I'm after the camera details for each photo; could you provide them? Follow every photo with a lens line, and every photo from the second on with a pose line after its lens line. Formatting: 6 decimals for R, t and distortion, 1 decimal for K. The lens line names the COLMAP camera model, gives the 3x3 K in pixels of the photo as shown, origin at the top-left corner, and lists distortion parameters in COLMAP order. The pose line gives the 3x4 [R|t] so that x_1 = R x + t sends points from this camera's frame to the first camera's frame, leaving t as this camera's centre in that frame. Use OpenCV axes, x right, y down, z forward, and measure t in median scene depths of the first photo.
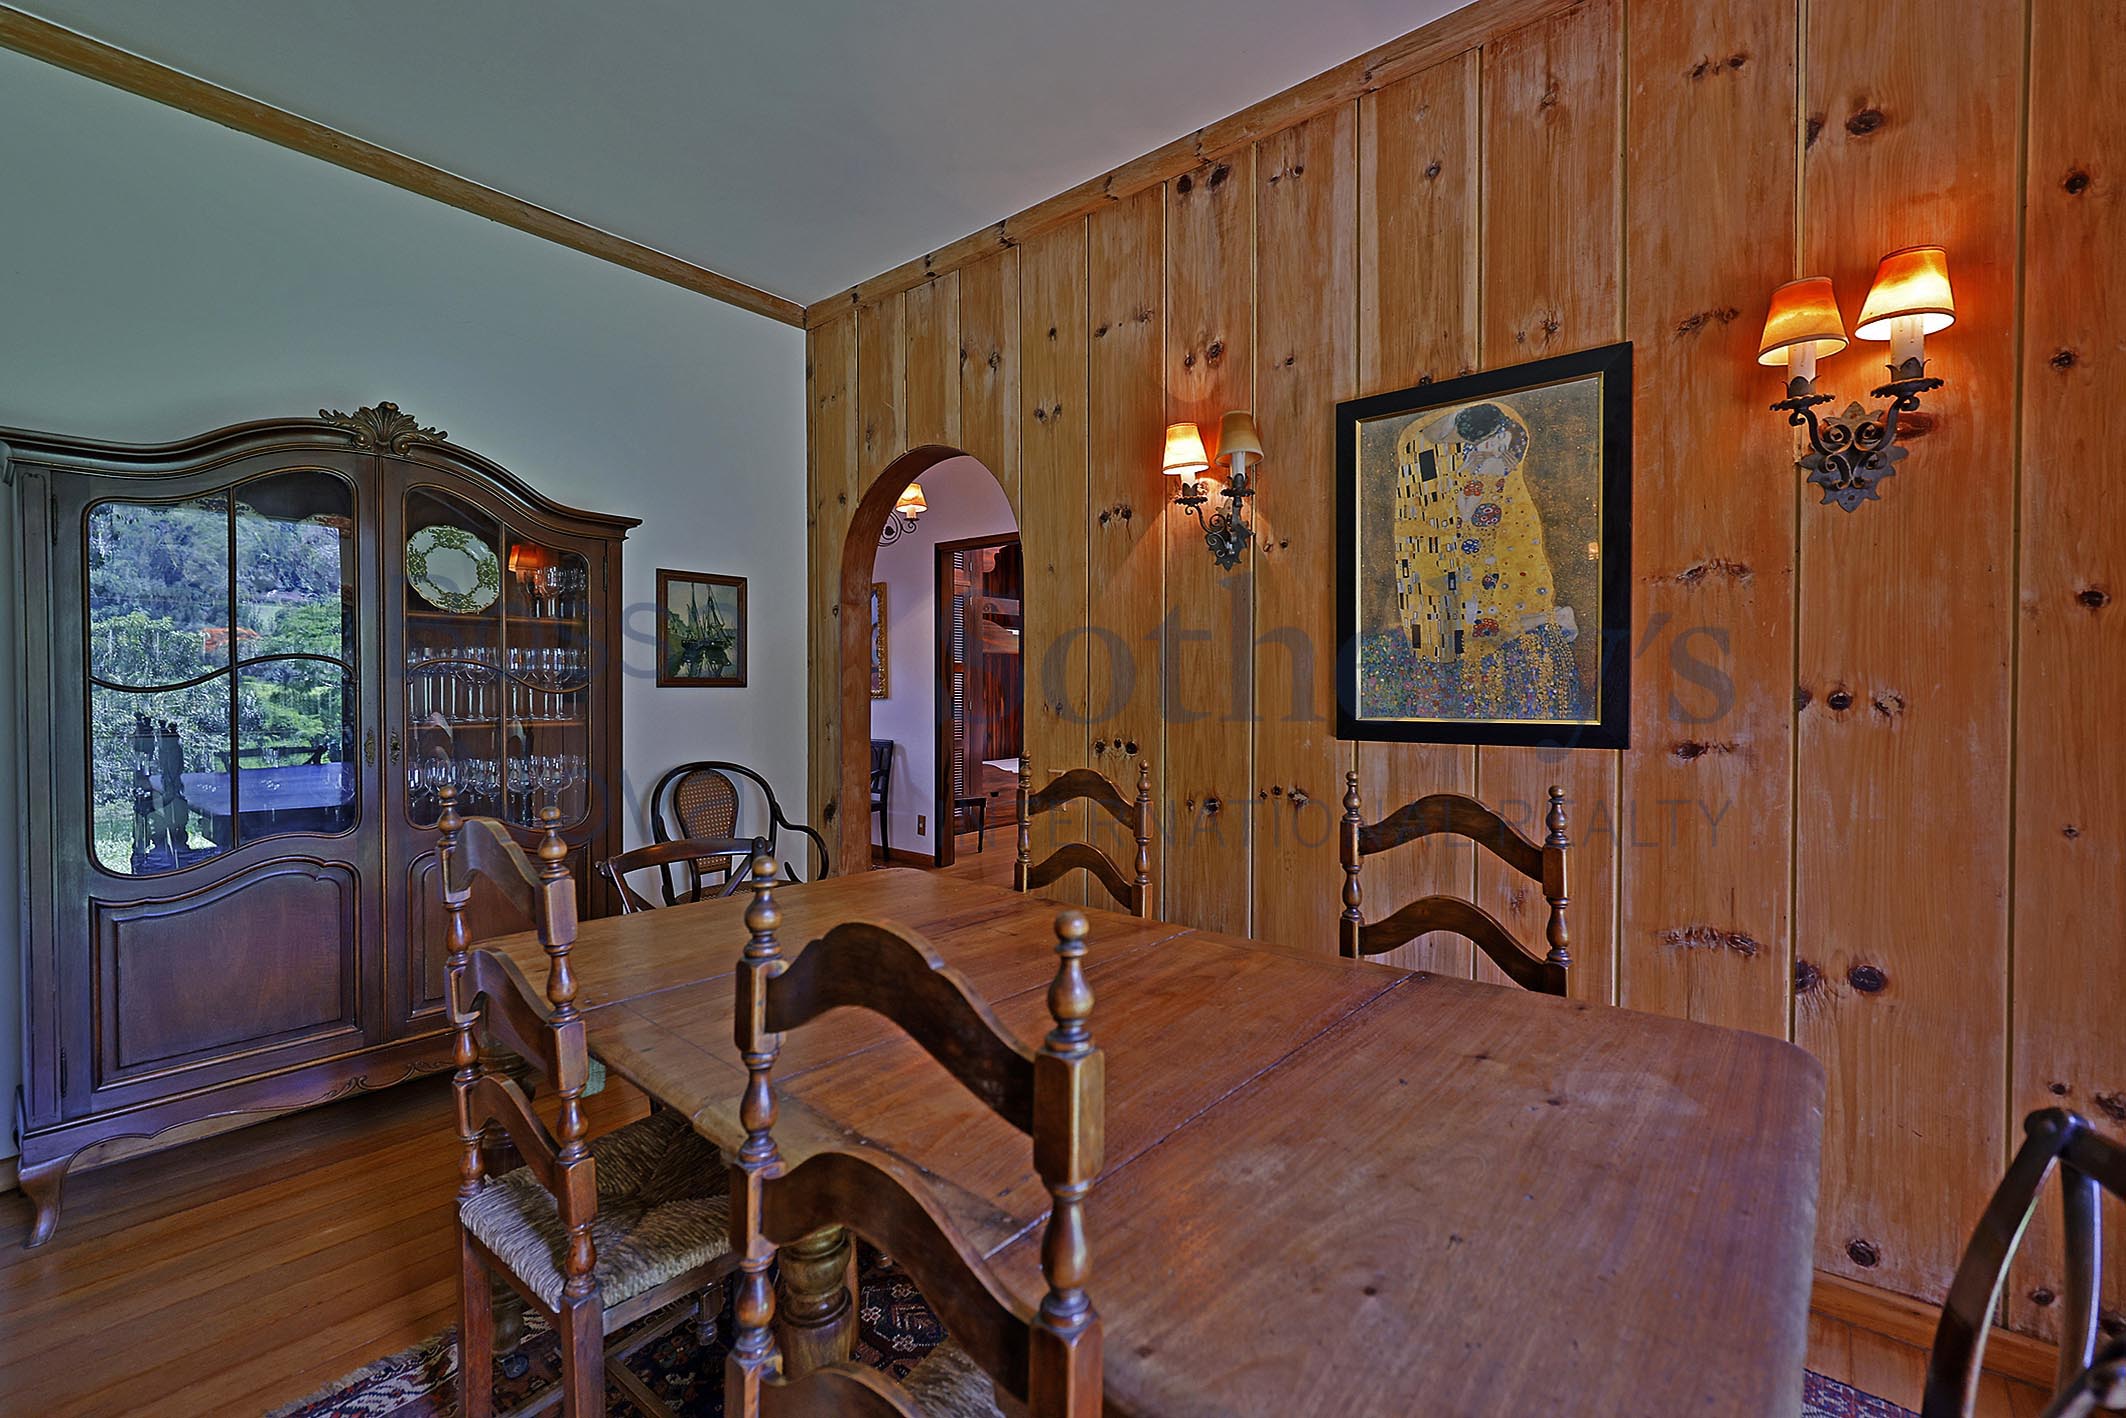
lens RADIAL K [[910.2, 0, 1058.6], [0, 910.2, 705.5], [0, 0, 1]] dist [-0.000688, 0.000387]
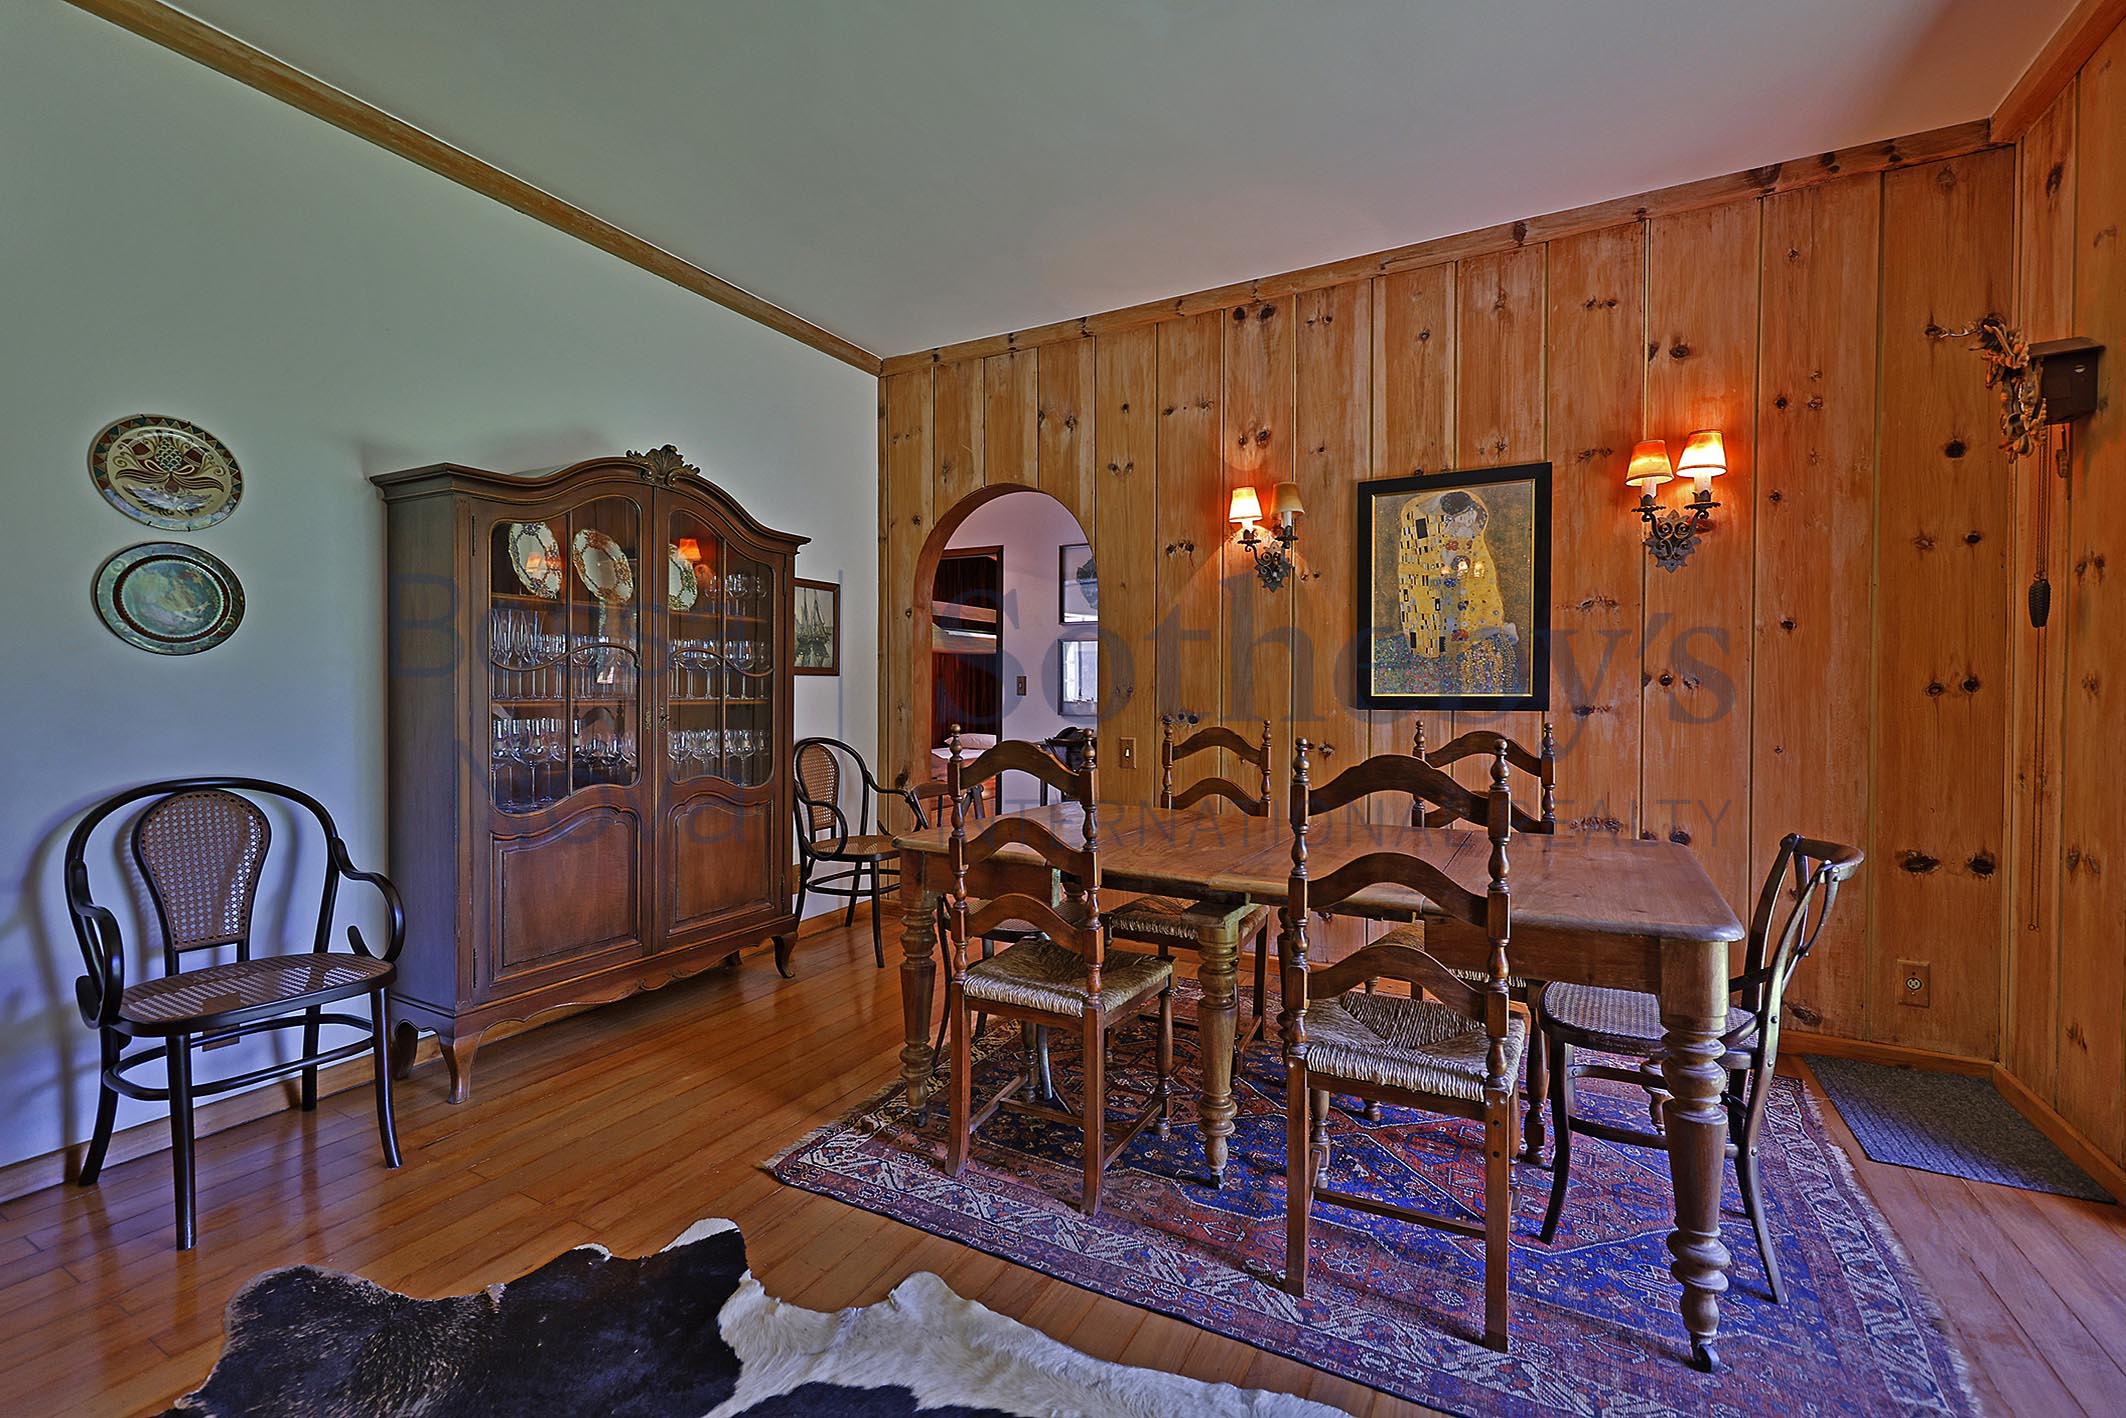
lens RADIAL K [[910.2, 0, 1058.1], [0, 910.2, 708.2], [0, 0, 1]] dist [-0.000688, 0.000387]
pose [[0.980443, -0.001670, 0.196794, -0.487210], [0.001334, 0.999997, 0.001841, 0.033741], [-0.196797, -0.001543, 0.980443, -0.373420]]
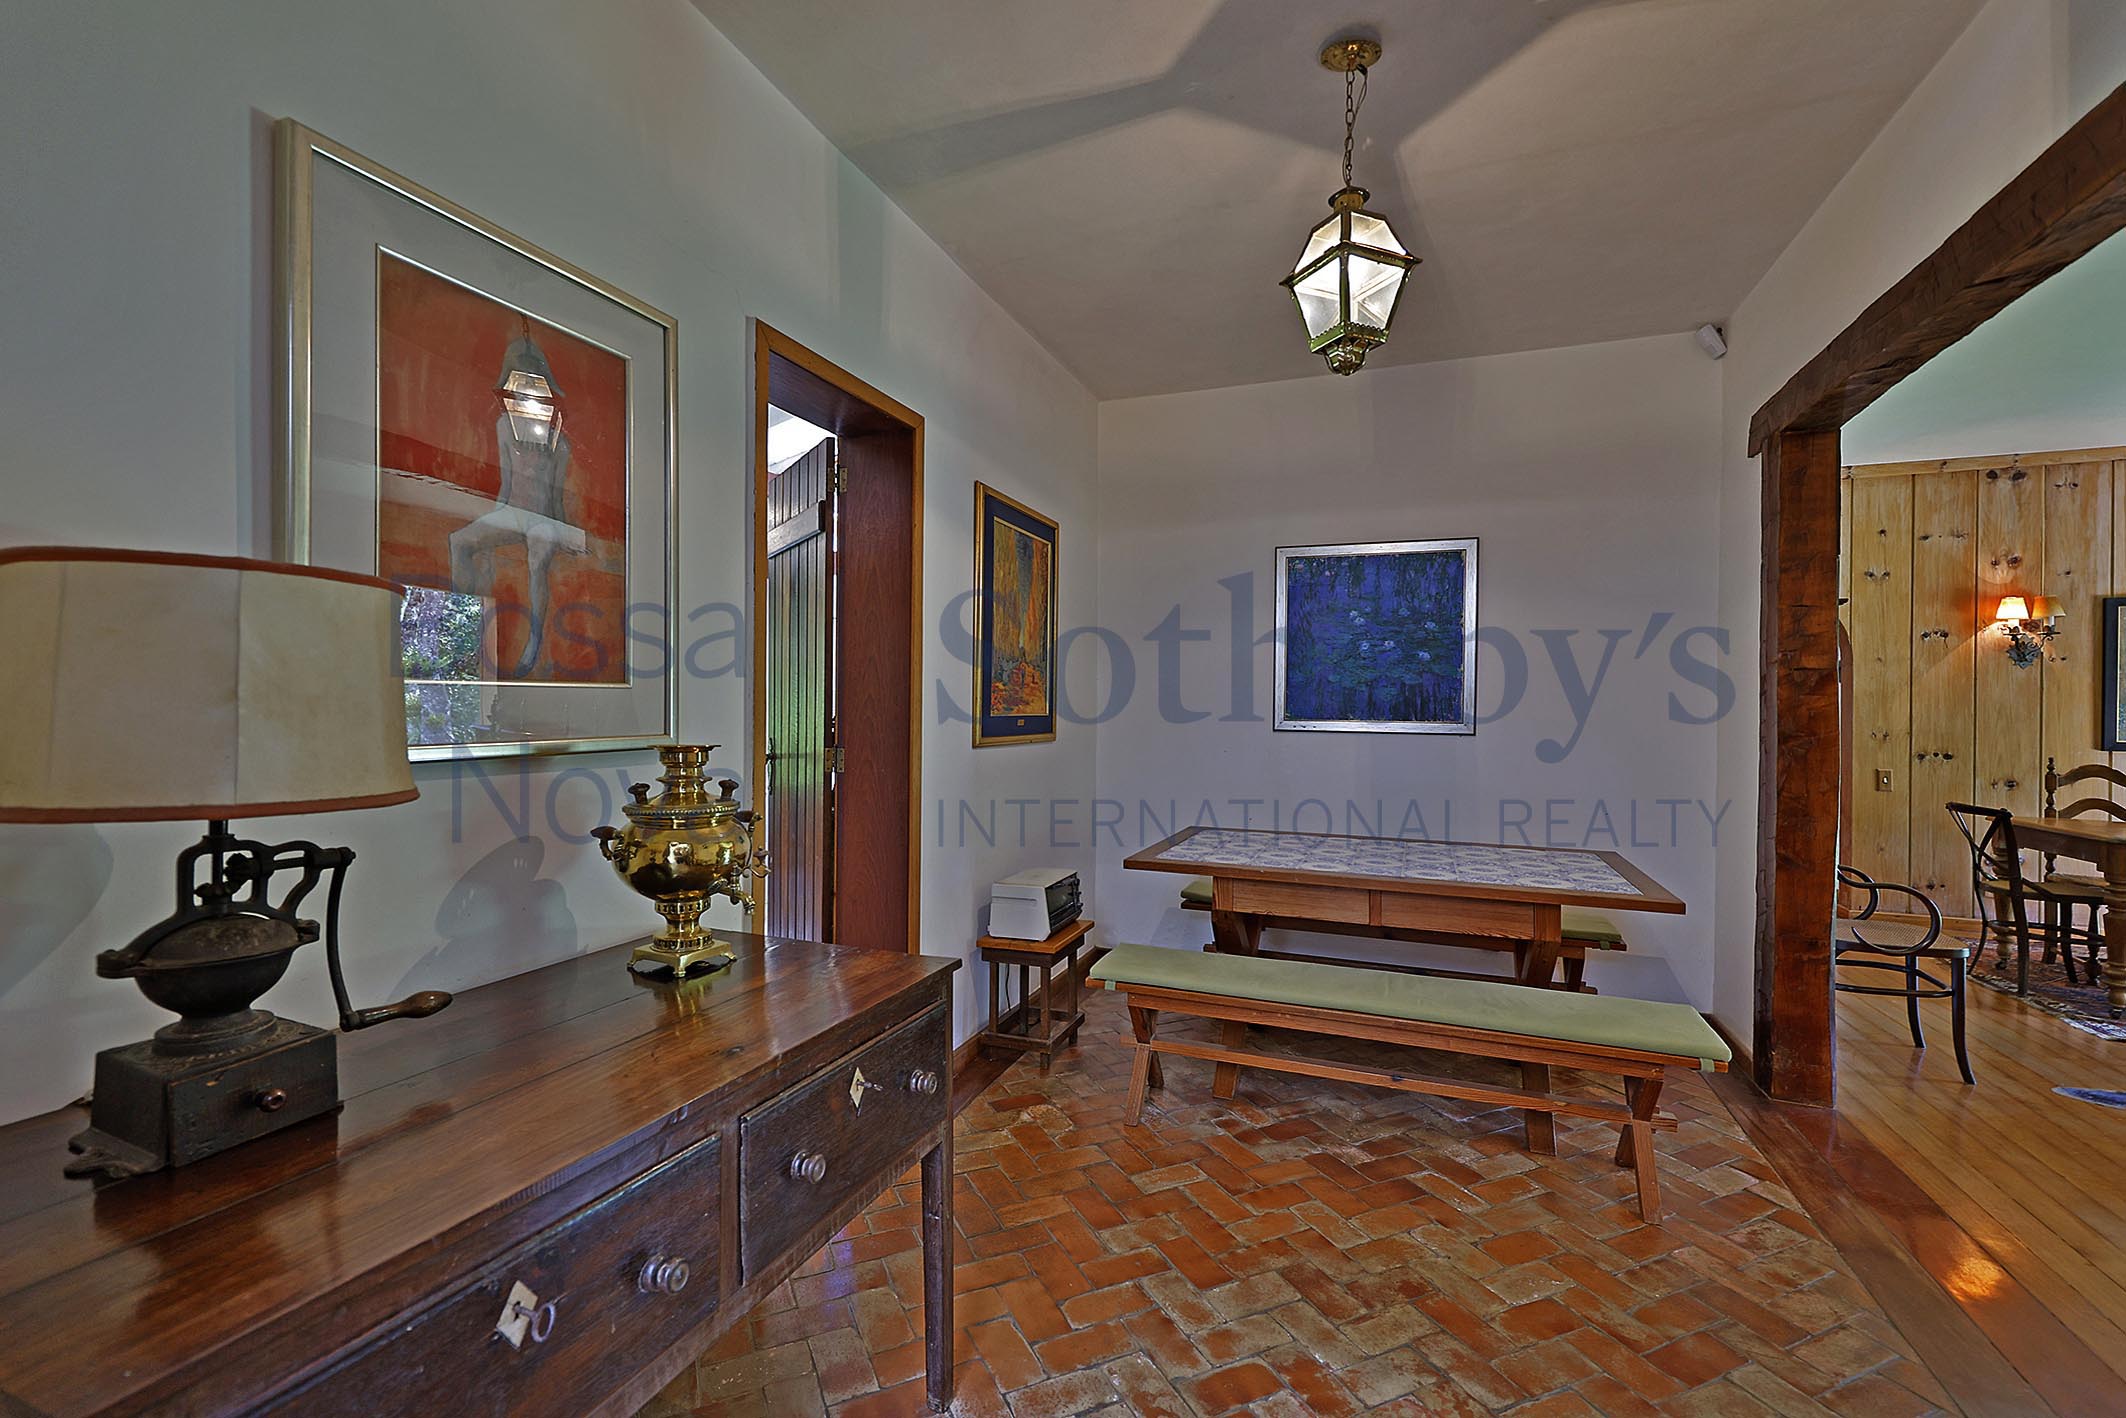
lens RADIAL K [[910.2, 0, 1062.9], [0, 910.2, 706.5], [0, 0, 1]] dist [-0.000688, 0.000387]
pose [[0.950083, 0.003971, 0.311972, -2.895515], [0.000406, 0.999902, -0.013965, -0.041494], [-0.311997, 0.013394, 0.949989, -0.308912]]
